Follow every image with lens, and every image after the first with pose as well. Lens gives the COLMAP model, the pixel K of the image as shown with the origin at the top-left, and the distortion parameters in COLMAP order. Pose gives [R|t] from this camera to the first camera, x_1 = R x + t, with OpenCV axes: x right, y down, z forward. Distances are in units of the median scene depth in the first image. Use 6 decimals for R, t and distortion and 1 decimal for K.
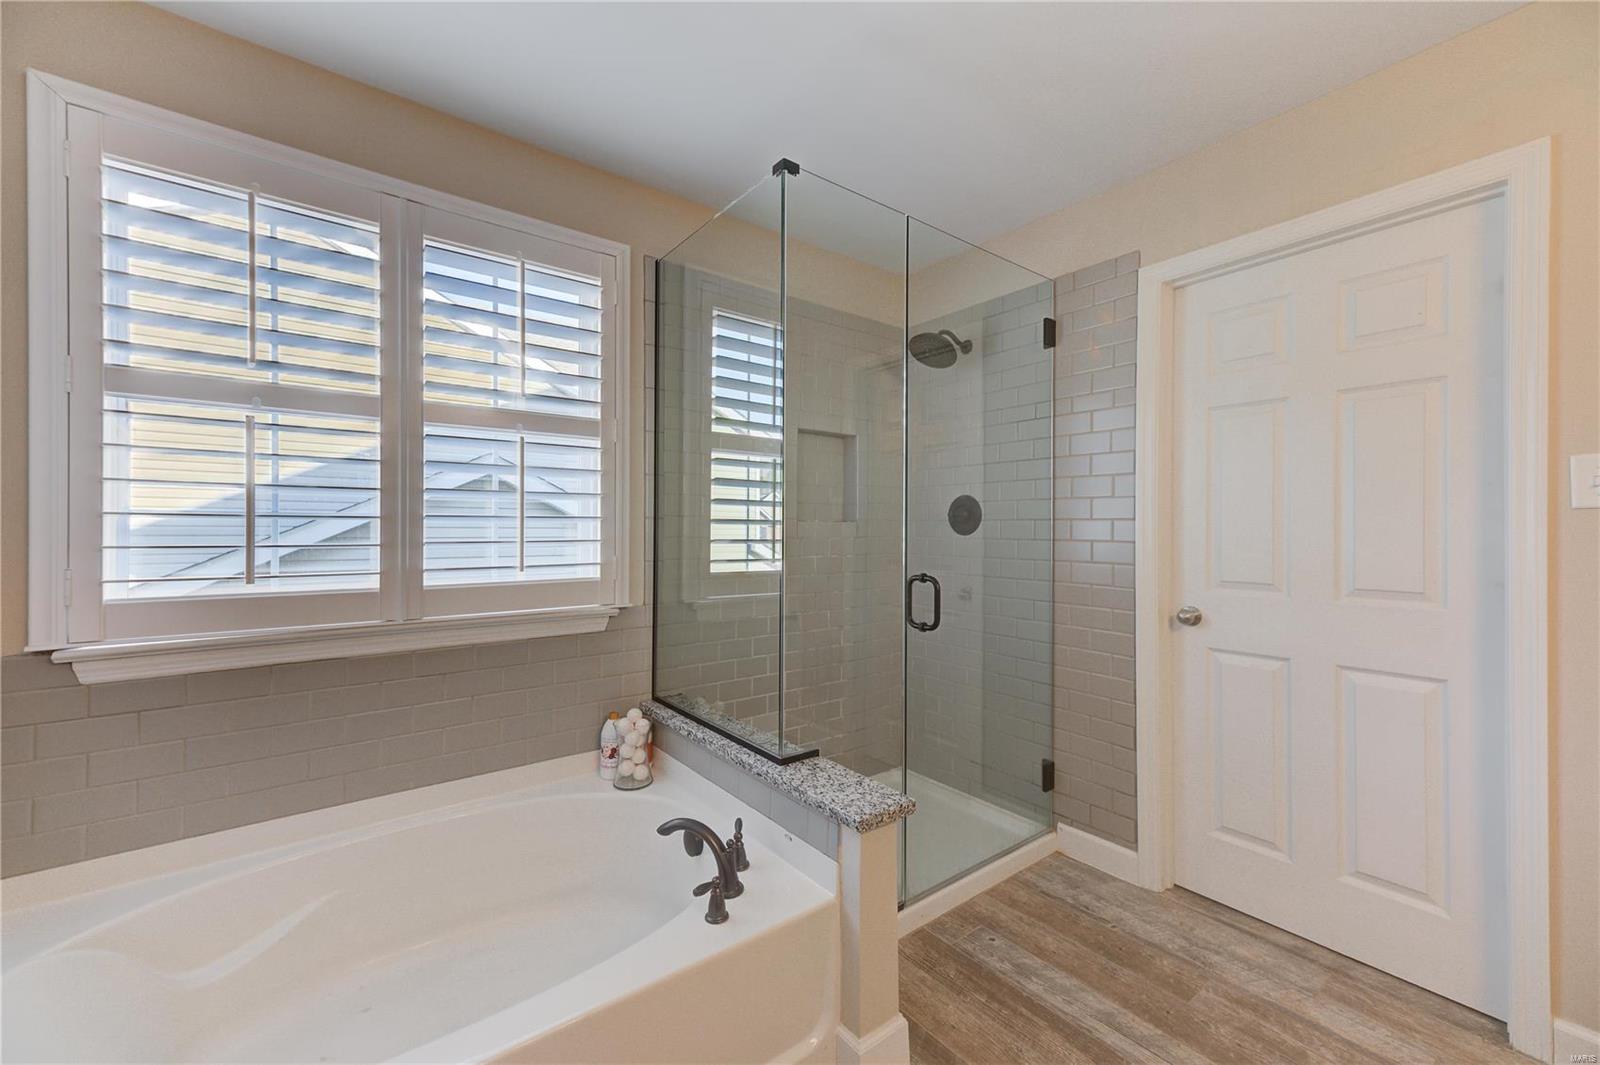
lens RADIAL K [[639.9, 0, 799.4], [0, 639.9, 526.0], [0, 0, 1]] dist [0.014034, 0.000052]
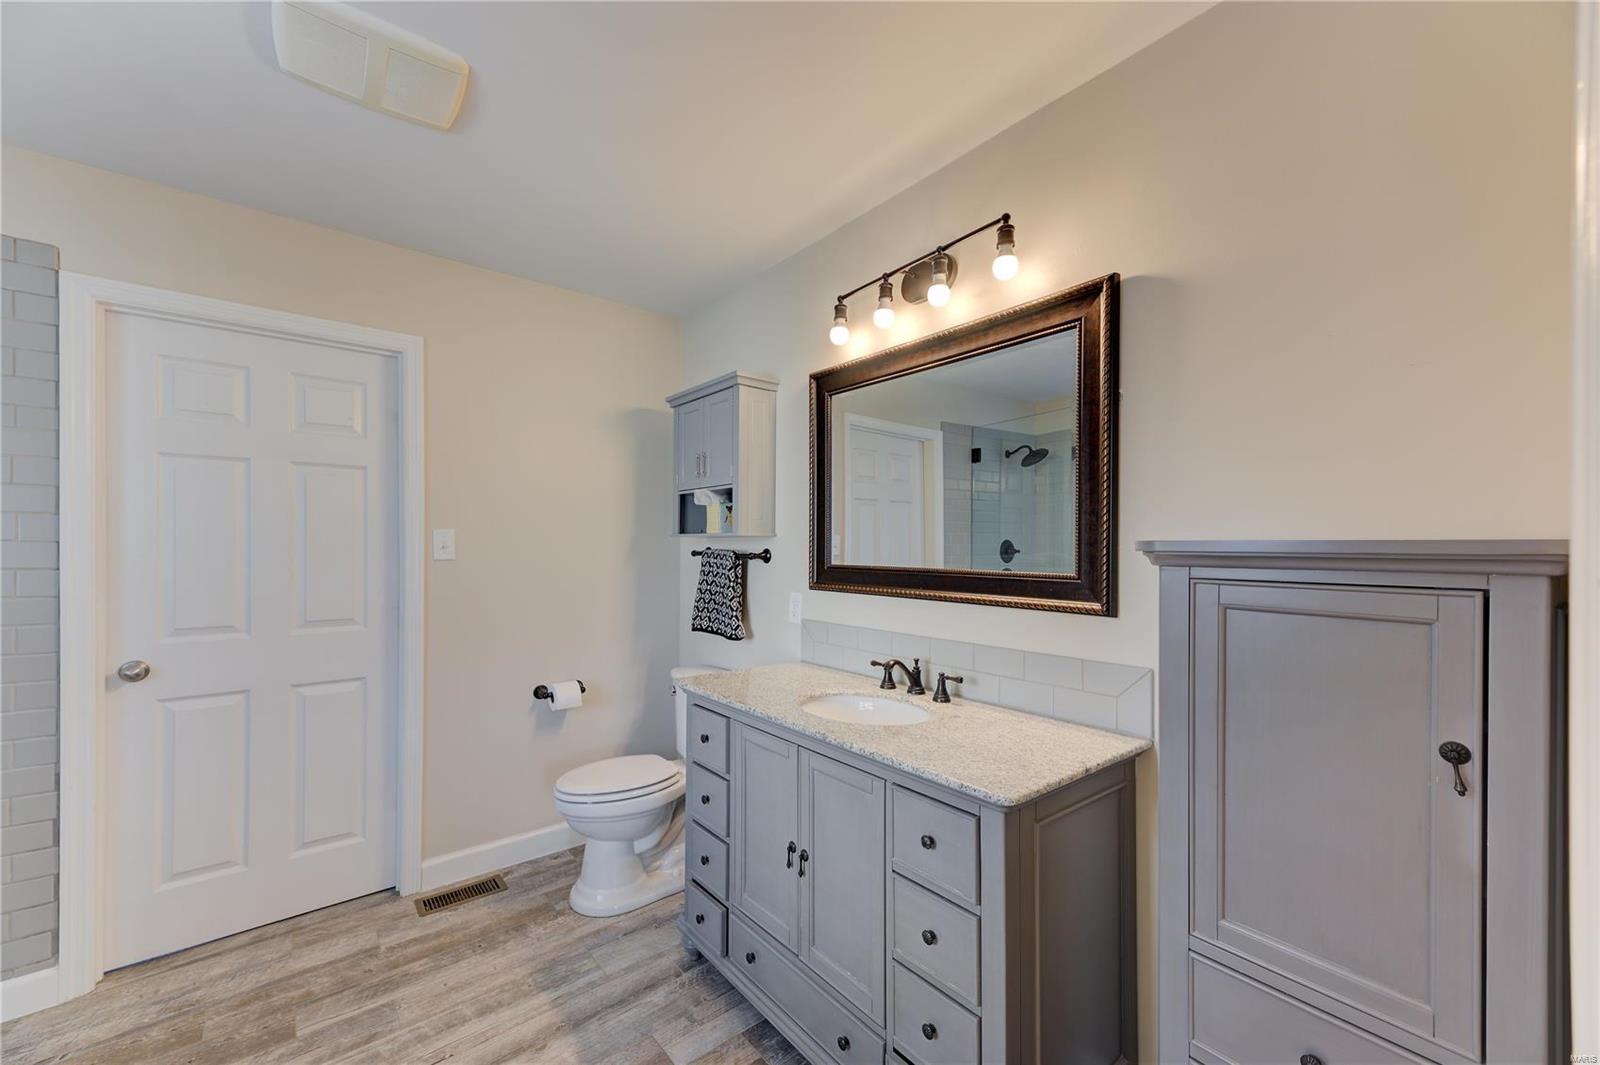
lens RADIAL K [[620.9, 0, 804.7], [0, 620.9, 535.5], [0, 0, 1]] dist [0.017249, 0.000031]
pose [[-0.034804, 0.014679, 0.999286, -0.436663], [-0.010259, 0.999834, -0.015044, -0.067070], [-0.999341, -0.010776, -0.034648, 0.068280]]
